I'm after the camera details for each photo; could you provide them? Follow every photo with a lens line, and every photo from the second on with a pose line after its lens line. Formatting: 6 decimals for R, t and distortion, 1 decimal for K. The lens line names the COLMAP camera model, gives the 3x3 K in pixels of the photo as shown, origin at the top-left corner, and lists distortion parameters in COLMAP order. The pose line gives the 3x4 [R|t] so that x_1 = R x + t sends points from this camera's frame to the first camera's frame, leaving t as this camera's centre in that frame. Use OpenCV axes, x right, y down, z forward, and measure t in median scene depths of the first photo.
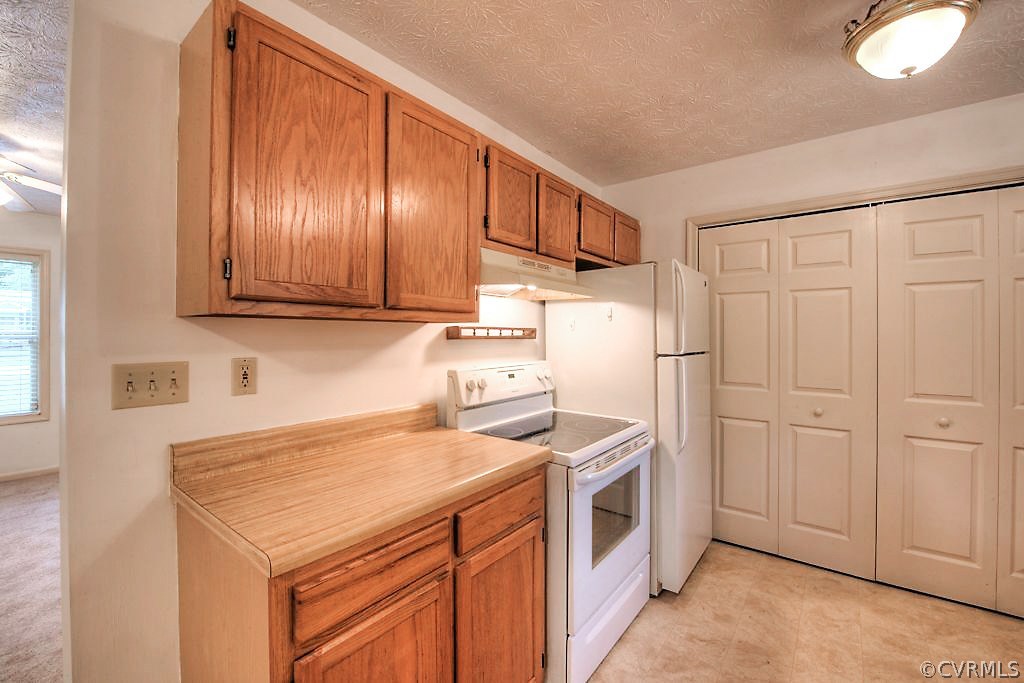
lens RADIAL K [[424.1, 0, 517.0], [0, 424.1, 333.5], [0, 0, 1]] dist [-0.011333, -0.003939]
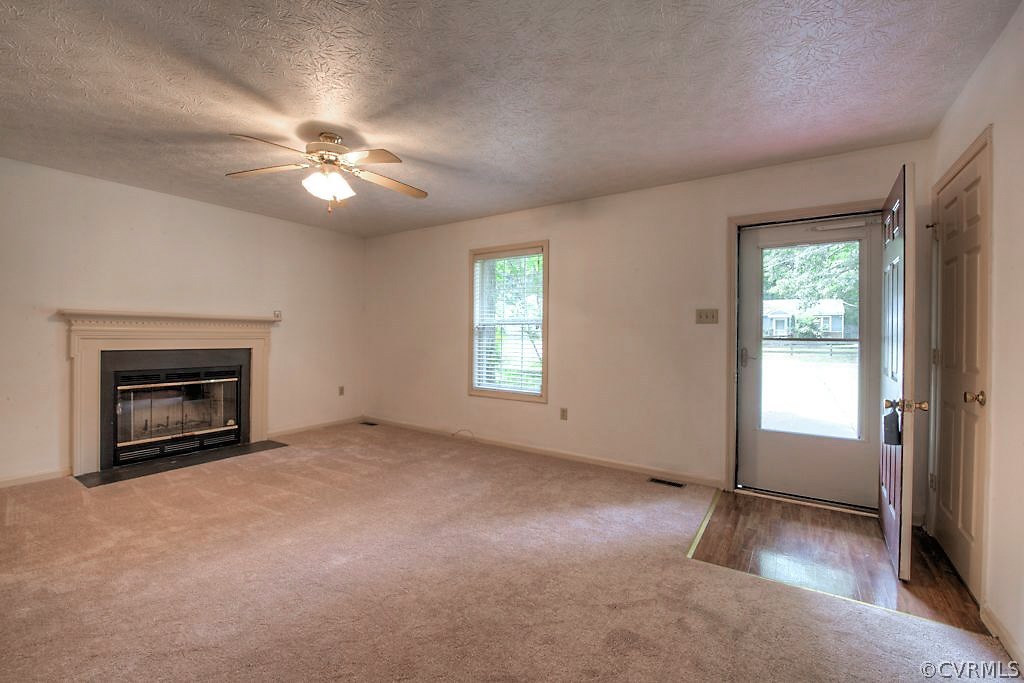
lens RADIAL K [[424.1, 0, 517.0], [0, 424.1, 333.5], [0, 0, 1]] dist [-0.011333, -0.003939]
pose [[0.071870, -0.000506, -0.997414, -0.142312], [-0.008112, 0.999967, -0.001092, 0.066457], [0.997381, 0.008170, 0.071864, 1.551208]]
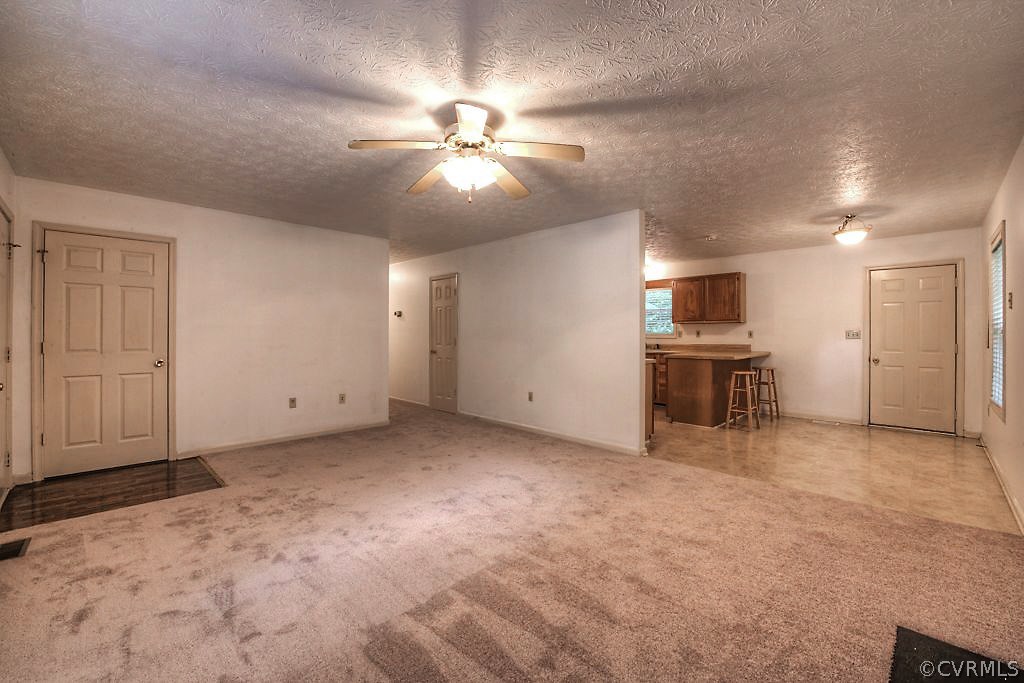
lens RADIAL K [[424.1, 0, 517.0], [0, 424.1, 333.5], [0, 0, 1]] dist [-0.011333, -0.003939]
pose [[0.128522, -0.000387, 0.991707, -2.556372], [-0.004593, 0.999989, 0.000986, 0.056596], [-0.991696, -0.004682, 0.128519, 0.806046]]
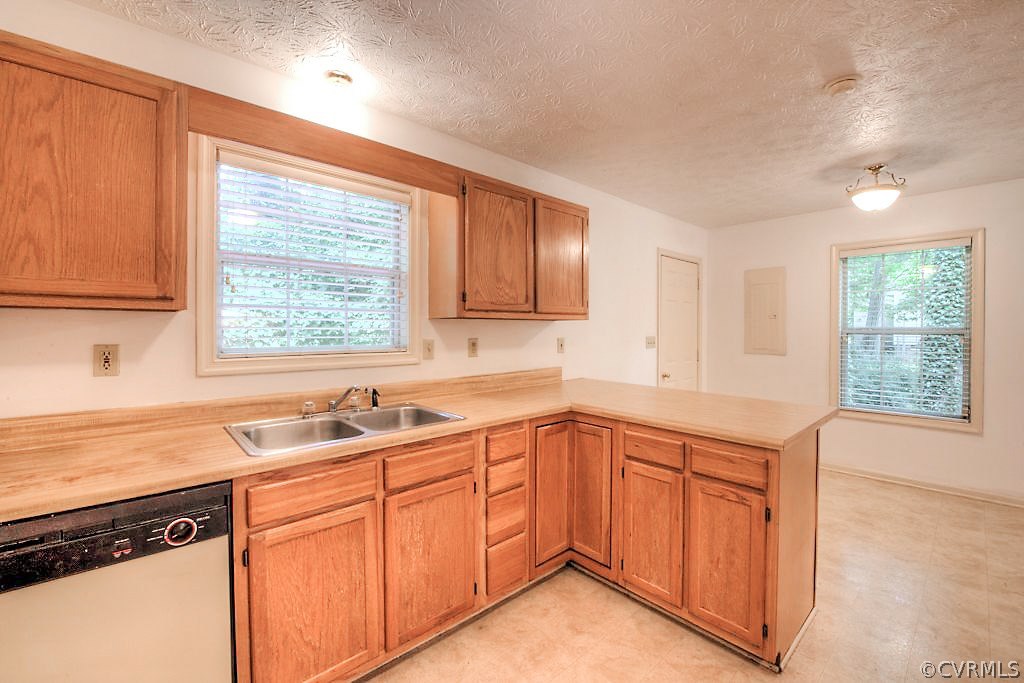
lens RADIAL K [[424.1, 0, 517.0], [0, 424.1, 333.5], [0, 0, 1]] dist [-0.011333, -0.003939]
pose [[-0.983576, -0.005679, 0.180404, 0.589432], [-0.004262, 0.999957, 0.008242, 0.006246], [-0.180443, 0.007338, -0.983558, 0.998676]]
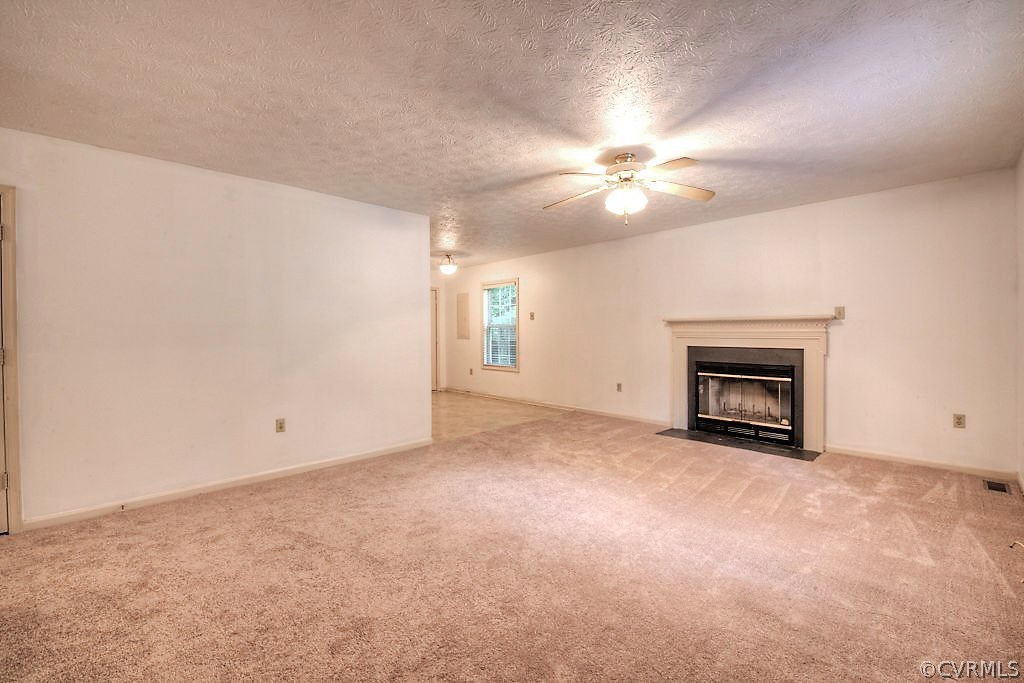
lens RADIAL K [[424.1, 0, 517.0], [0, 424.1, 333.5], [0, 0, 1]] dist [-0.011333, -0.003939]
pose [[-0.989592, 0.005133, 0.143809, -1.285069], [0.005684, 0.999978, 0.003424, 0.061475], [-0.143788, 0.004206, -0.989600, 2.530274]]
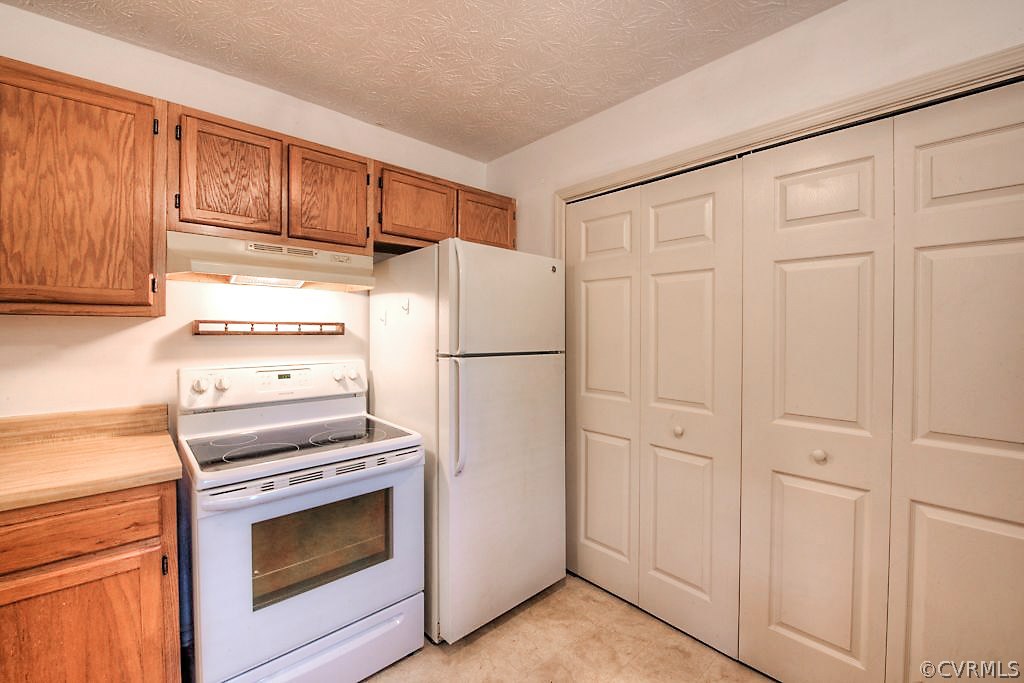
lens RADIAL K [[424.1, 0, 517.0], [0, 424.1, 333.5], [0, 0, 1]] dist [-0.011333, -0.003939]
pose [[0.986026, 0.003889, -0.166545, 0.620294], [-0.002162, 0.999942, 0.010547, -0.000533], [0.166576, -0.010040, 0.985977, 0.207838]]
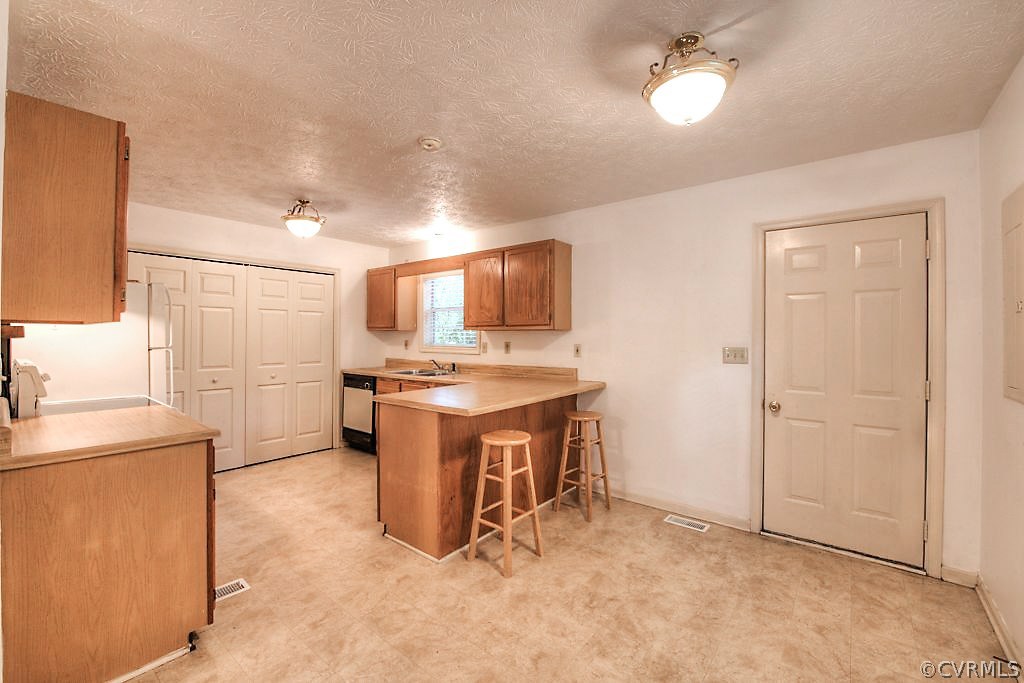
lens RADIAL K [[424.1, 0, 517.0], [0, 424.1, 333.5], [0, 0, 1]] dist [-0.011333, -0.003939]
pose [[0.020911, 0.003424, 0.999775, -1.058144], [-0.008099, 0.999962, -0.003255, -0.004071], [-0.999749, -0.008029, 0.020938, -0.267157]]
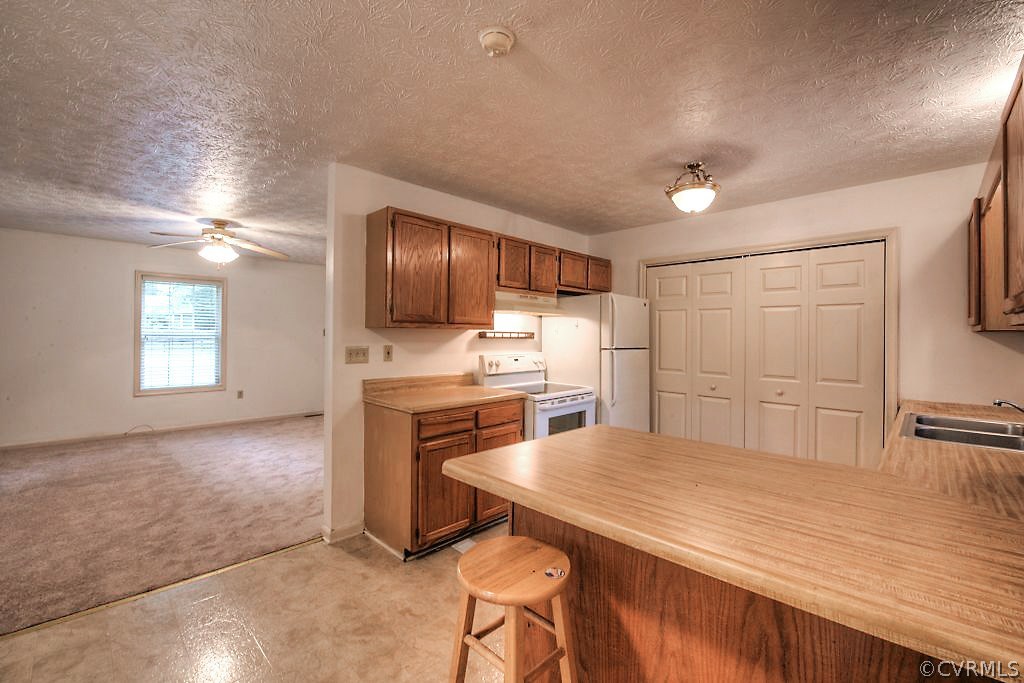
lens RADIAL K [[424.1, 0, 517.0], [0, 424.1, 333.5], [0, 0, 1]] dist [-0.011333, -0.003939]
pose [[0.992935, 0.008210, -0.118374, 0.196165], [-0.008504, 0.999962, -0.001979, -0.004368], [0.118353, 0.002972, 0.992967, -0.733891]]
